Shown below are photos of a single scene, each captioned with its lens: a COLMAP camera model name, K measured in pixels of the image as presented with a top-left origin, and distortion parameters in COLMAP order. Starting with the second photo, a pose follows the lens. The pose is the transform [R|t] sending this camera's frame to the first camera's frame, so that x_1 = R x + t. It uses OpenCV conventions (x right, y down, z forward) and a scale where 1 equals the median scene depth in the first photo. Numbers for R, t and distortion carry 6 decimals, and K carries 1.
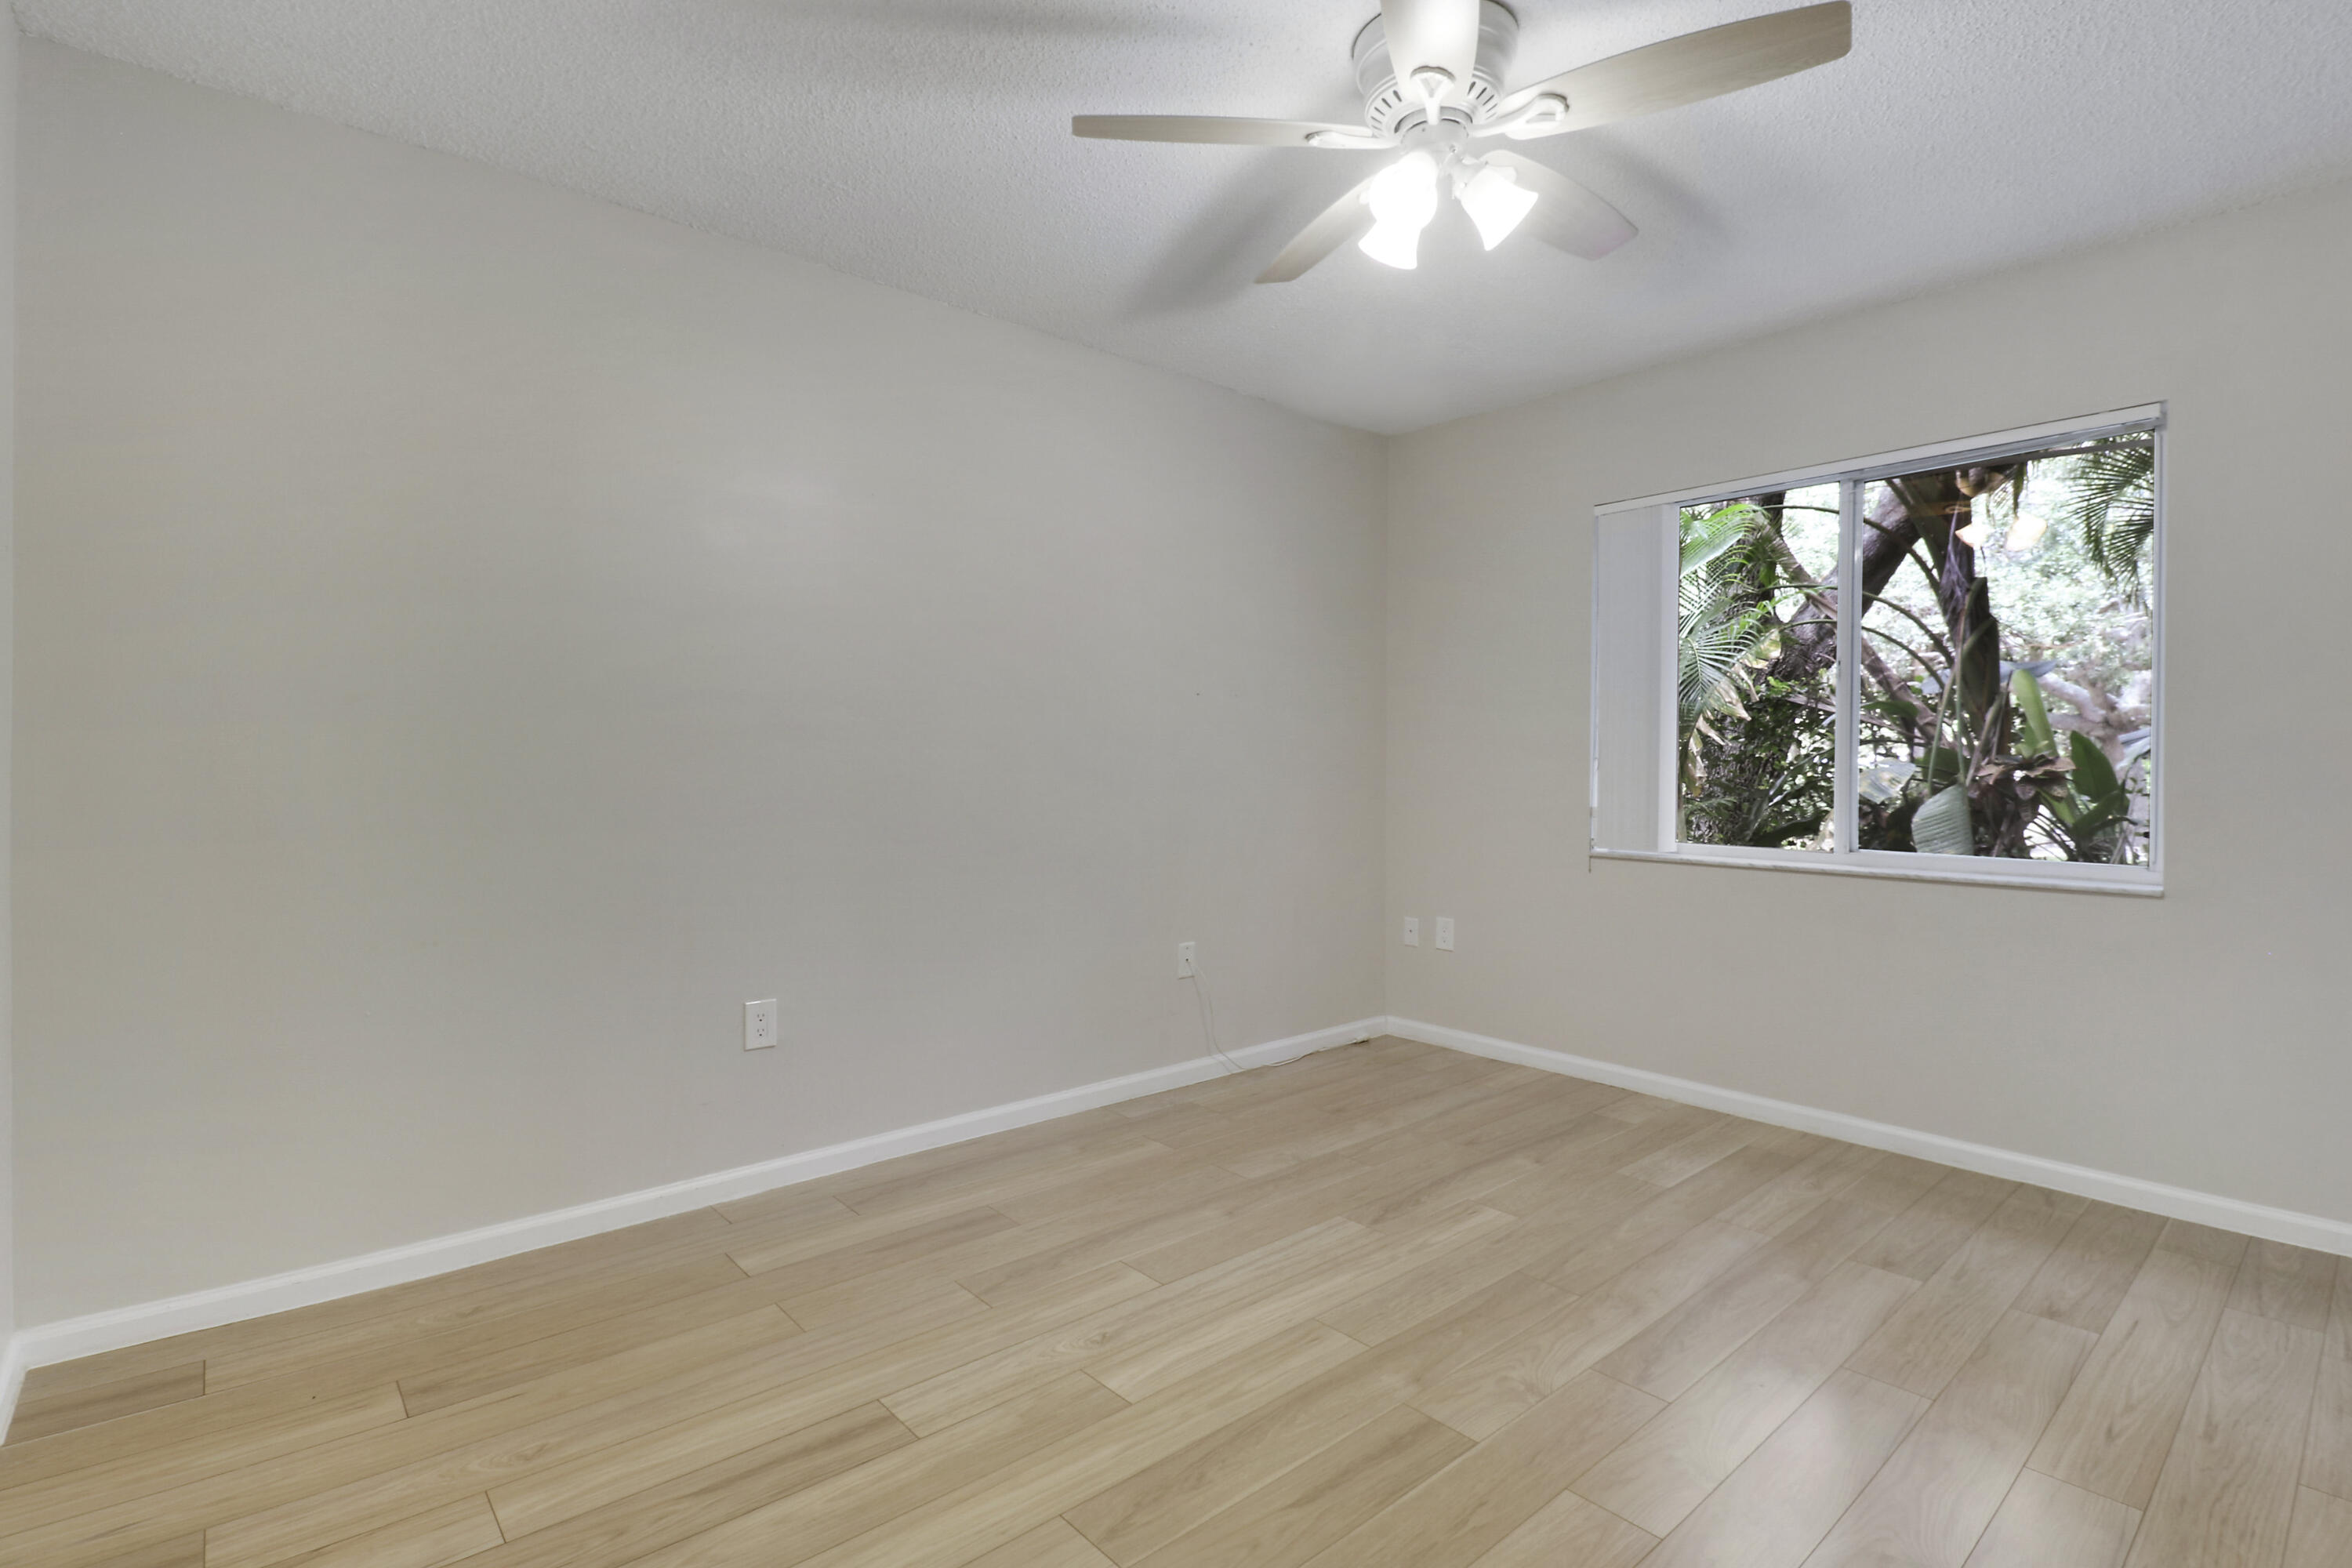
lens RADIAL K [[1100.0, 0, 1178.3], [0, 1100.0, 767.2], [0, 0, 1]] dist [0.014730, -0.020513]
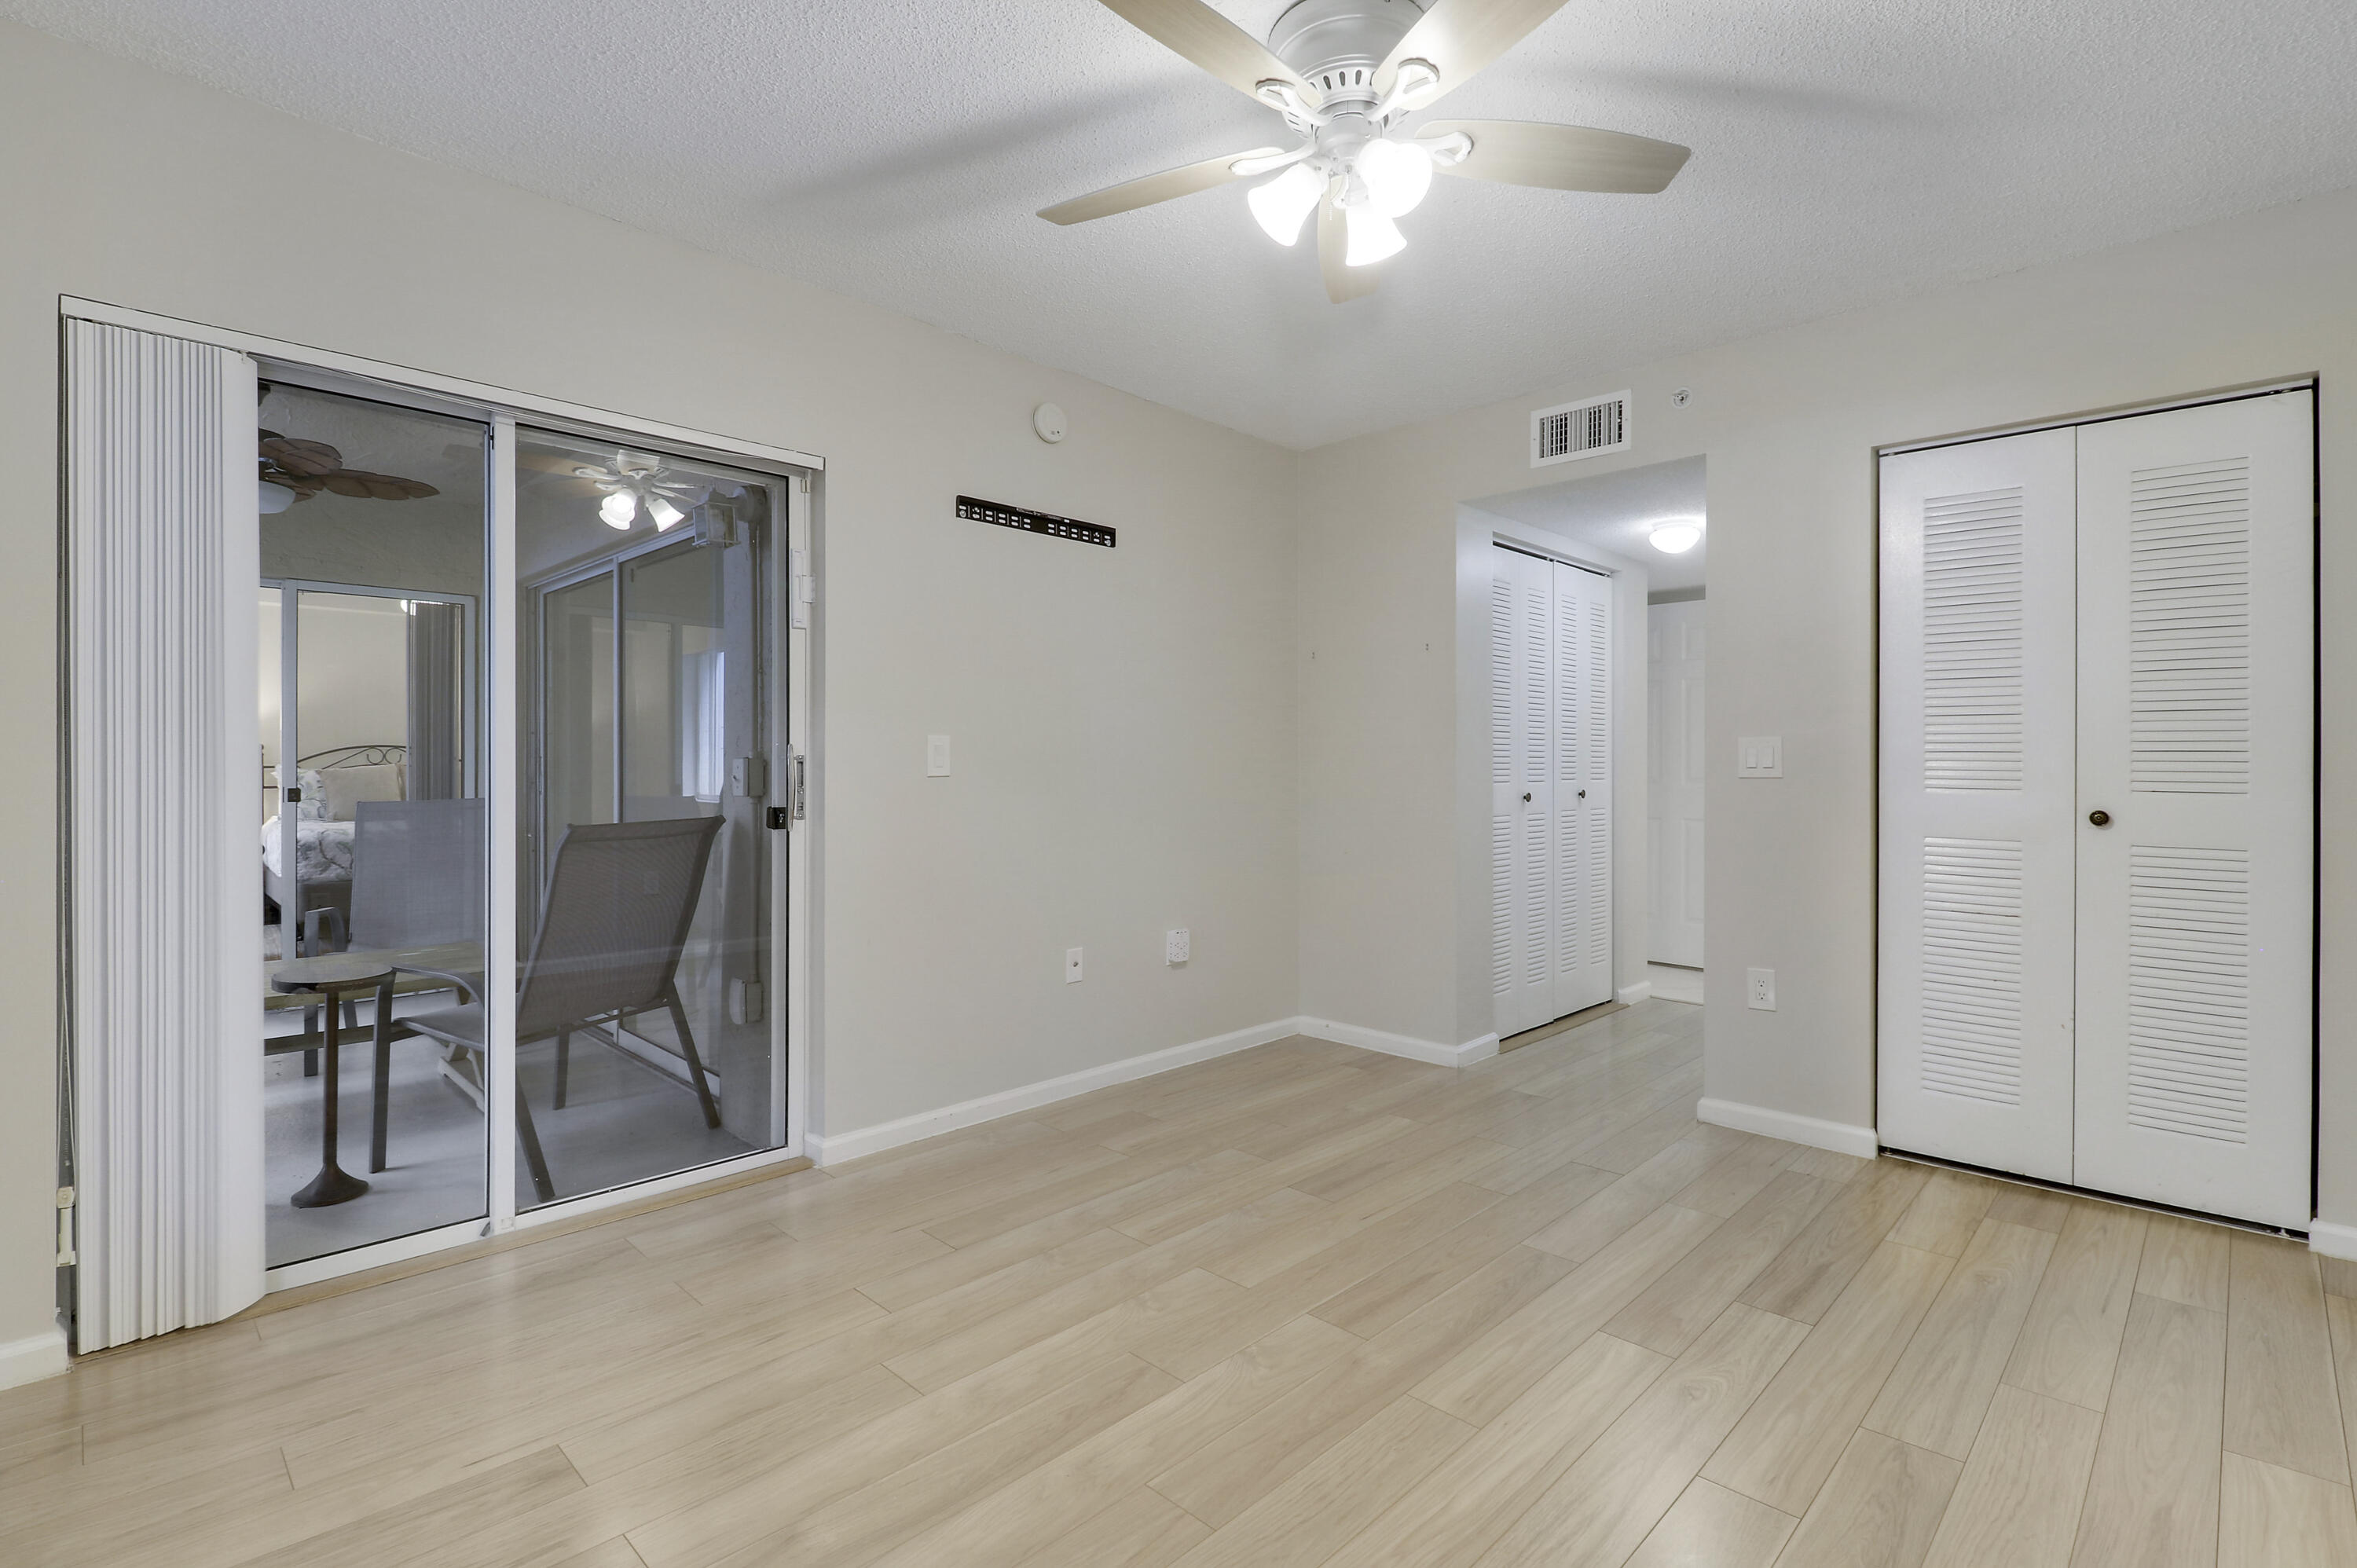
lens RADIAL K [[1101.0, 0, 1186.4], [0, 1101.0, 767.0], [0, 0, 1]] dist [-0.001654, -0.000776]
pose [[-0.996642, -0.009047, -0.081384, 0.332142], [-0.010024, 0.999883, 0.011594, -0.012808], [0.081269, 0.012371, -0.996615, 1.435422]]
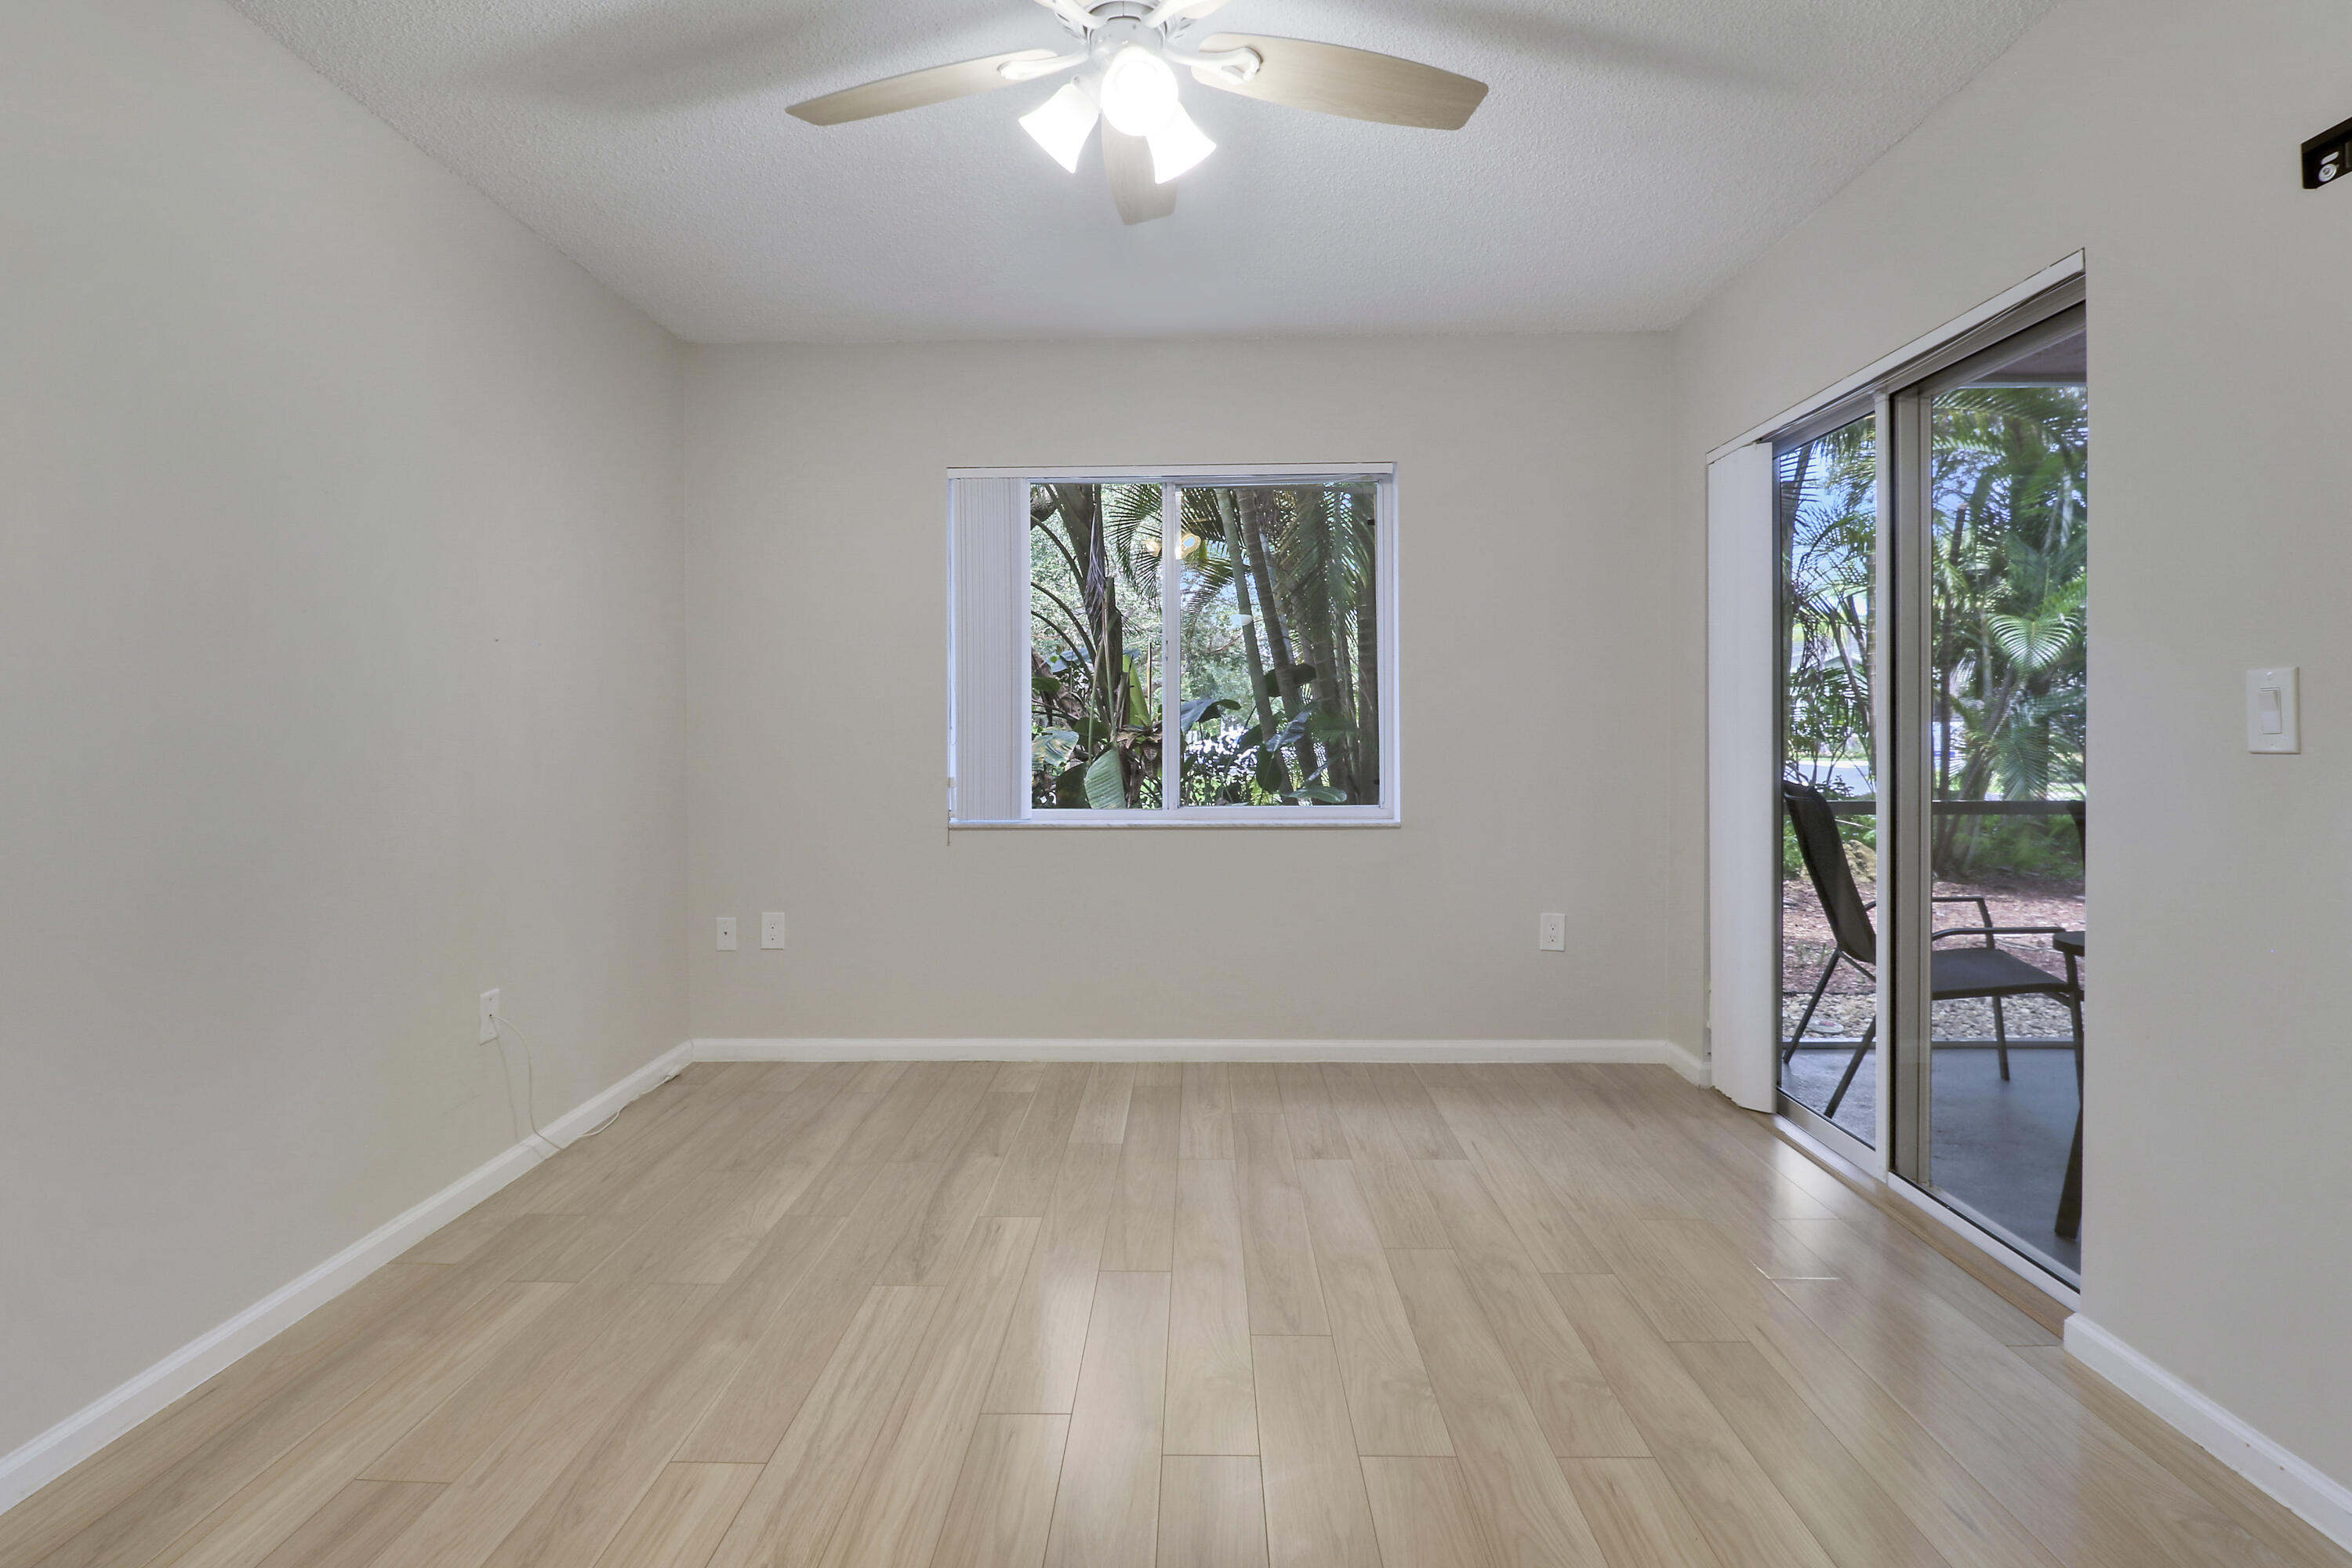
lens RADIAL K [[1130.4, 0, 1168.0], [0, 1130.4, 729.6], [0, 0, 1]] dist [-0.001205, -0.013713]
pose [[0.676134, -0.004983, 0.736761, -0.312705], [0.010811, 0.999937, -0.003159, -0.001466], [-0.736699, 0.010101, 0.676145, 0.259131]]
